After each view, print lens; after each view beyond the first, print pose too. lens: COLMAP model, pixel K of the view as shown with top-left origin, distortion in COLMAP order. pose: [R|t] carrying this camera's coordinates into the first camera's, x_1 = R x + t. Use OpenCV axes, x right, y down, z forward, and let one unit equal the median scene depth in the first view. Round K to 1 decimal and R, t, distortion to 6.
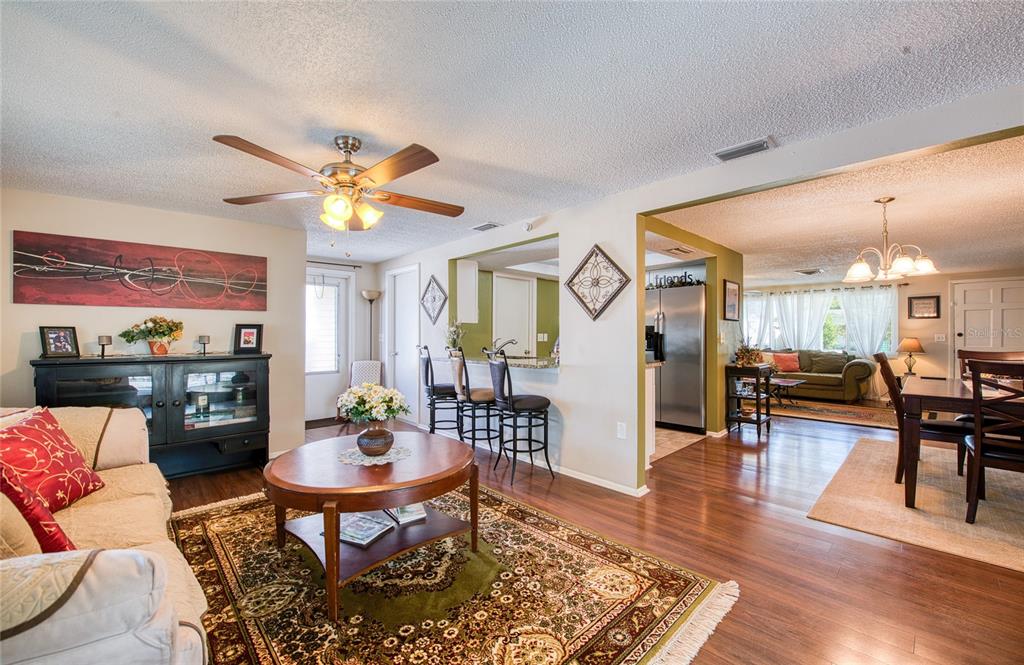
lens RADIAL K [[408.4, 0, 514.8], [0, 408.4, 337.7], [0, 0, 1]] dist [-0.012640, -0.000253]
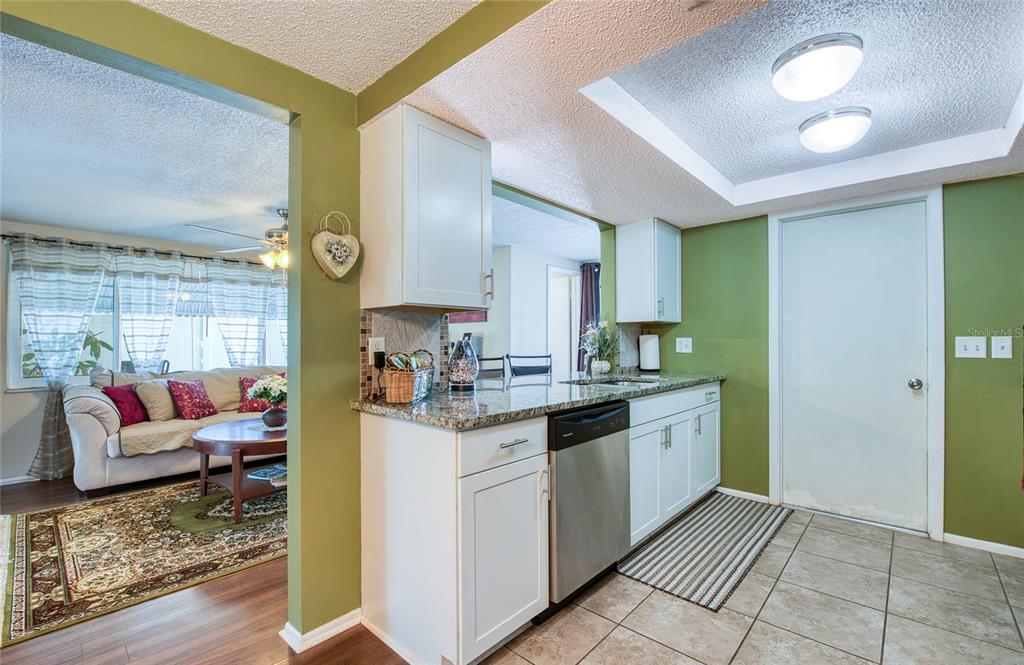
lens RADIAL K [[443.6, 0, 513.6], [0, 443.6, 338.6], [0, 0, 1]] dist [-0.017225, -0.000842]
pose [[0.064597, -0.008397, -0.997876, 1.430663], [-0.004332, 0.999953, -0.008695, -0.015558], [0.997902, 0.004885, 0.064557, 1.966055]]
